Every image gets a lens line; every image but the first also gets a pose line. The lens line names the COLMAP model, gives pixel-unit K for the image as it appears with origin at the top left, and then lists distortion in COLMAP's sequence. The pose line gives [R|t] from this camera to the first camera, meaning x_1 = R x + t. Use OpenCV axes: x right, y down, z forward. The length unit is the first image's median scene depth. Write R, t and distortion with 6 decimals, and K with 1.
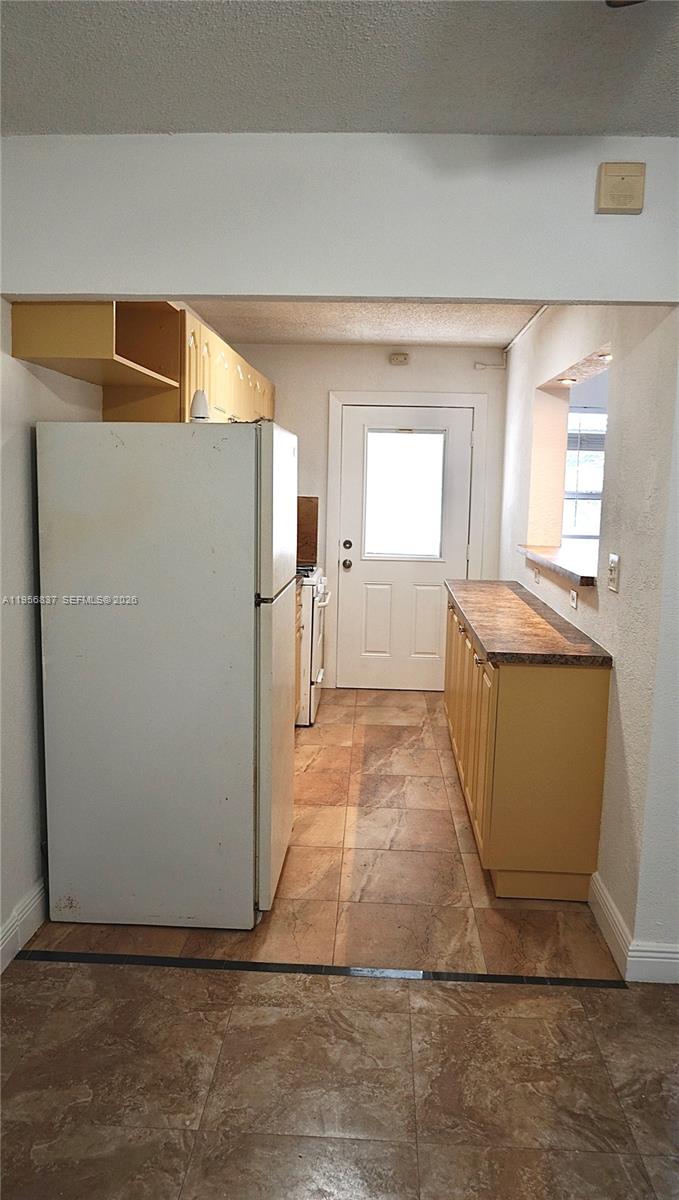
lens RADIAL K [[908.3, 0, 328.5], [0, 908.3, 616.6], [0, 0, 1]] dist [-0.051774, 0.051571]
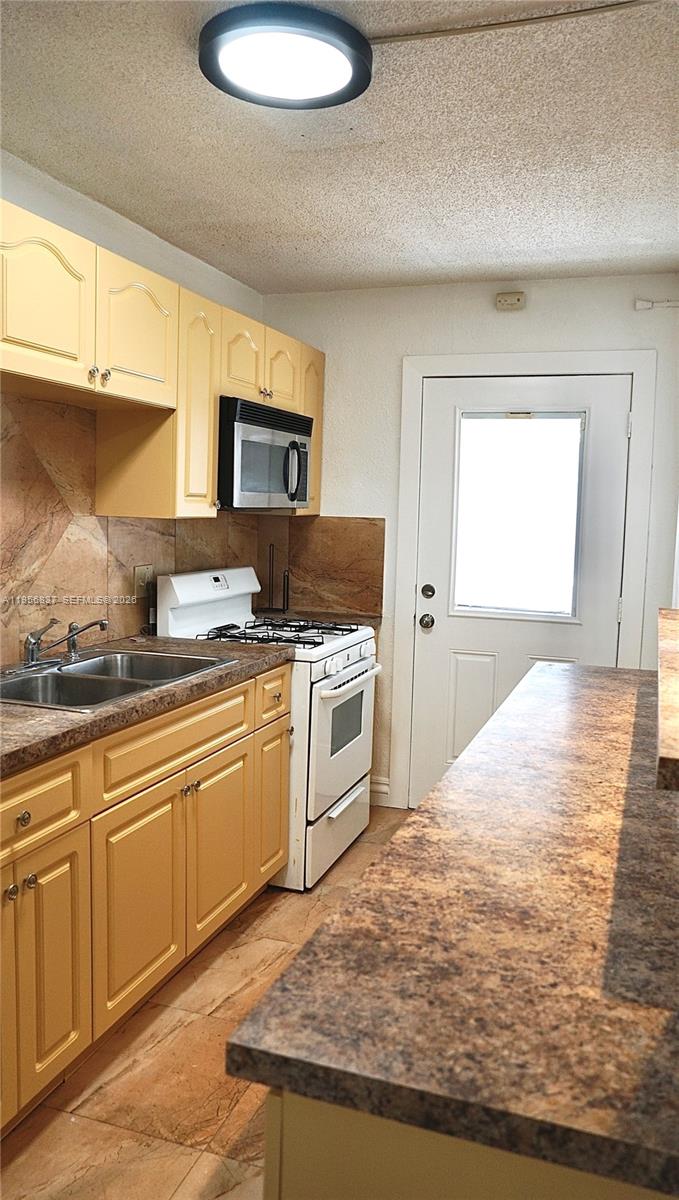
lens RADIAL K [[908.3, 0, 327.8], [0, 908.3, 600.4], [0, 0, 1]] dist [-0.051774, 0.051571]
pose [[0.959112, 0.033484, -0.281039, 0.277252], [-0.047662, 0.997904, -0.043762, -0.084746], [0.278985, 0.055367, 0.958698, 0.737626]]
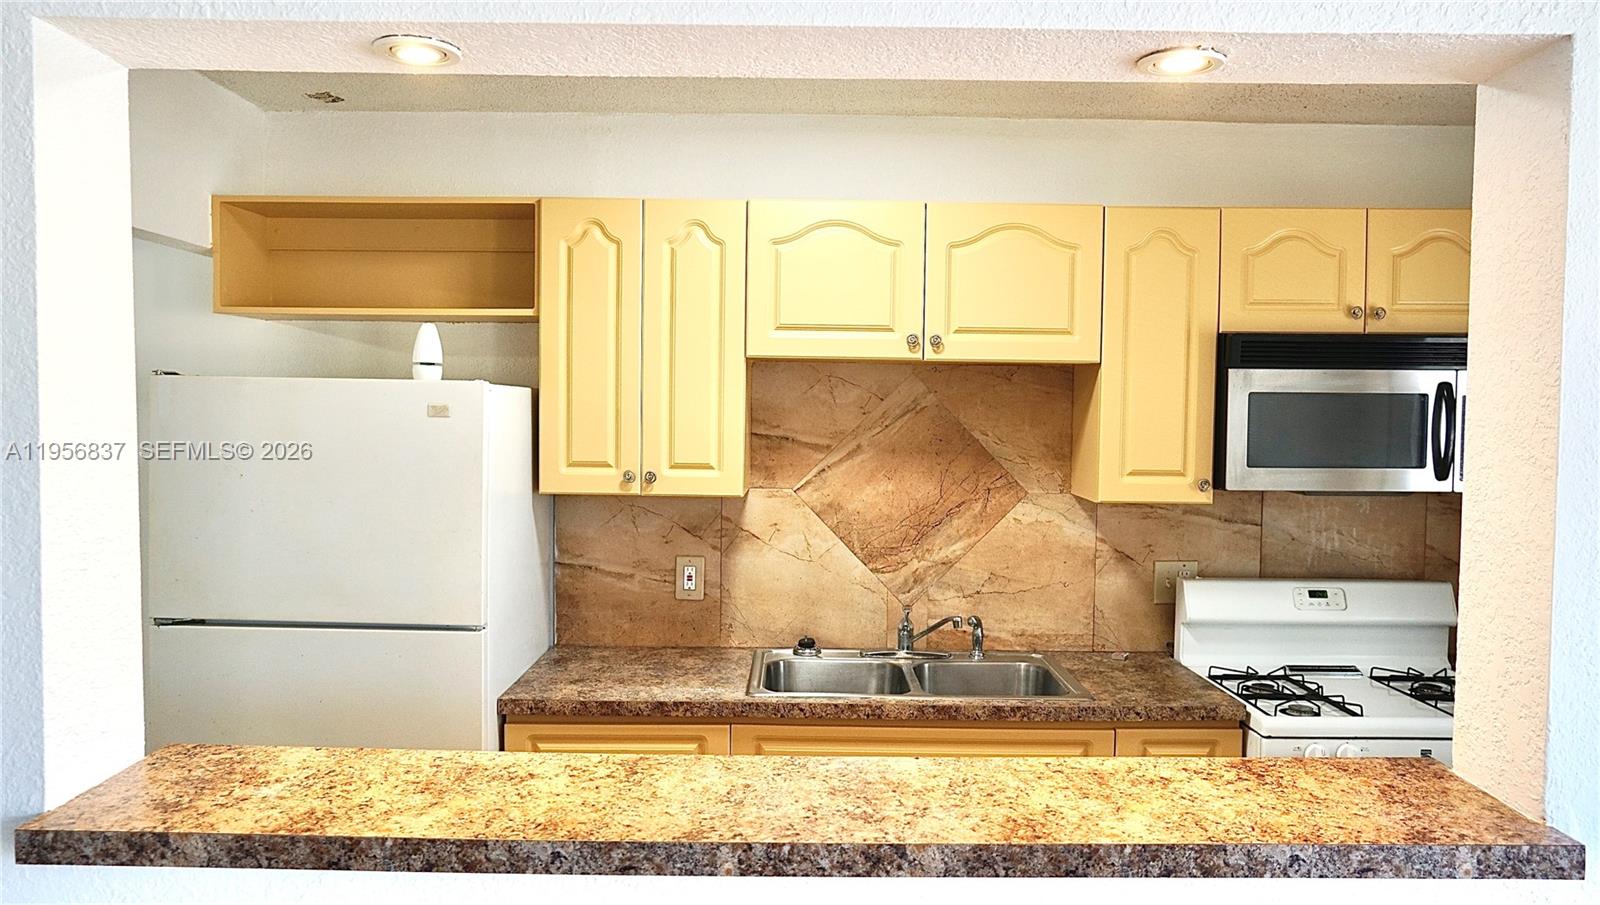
lens RADIAL K [[1211.0, 0, 797.0], [0, 1211.0, 461.1], [0, 0, 1]] dist [-0.051774, 0.051571]
pose [[0.046218, 0.028020, -0.998538, 0.824097], [-0.157084, 0.987374, 0.020436, -0.221389], [0.986503, 0.155910, 0.050036, 1.311645]]
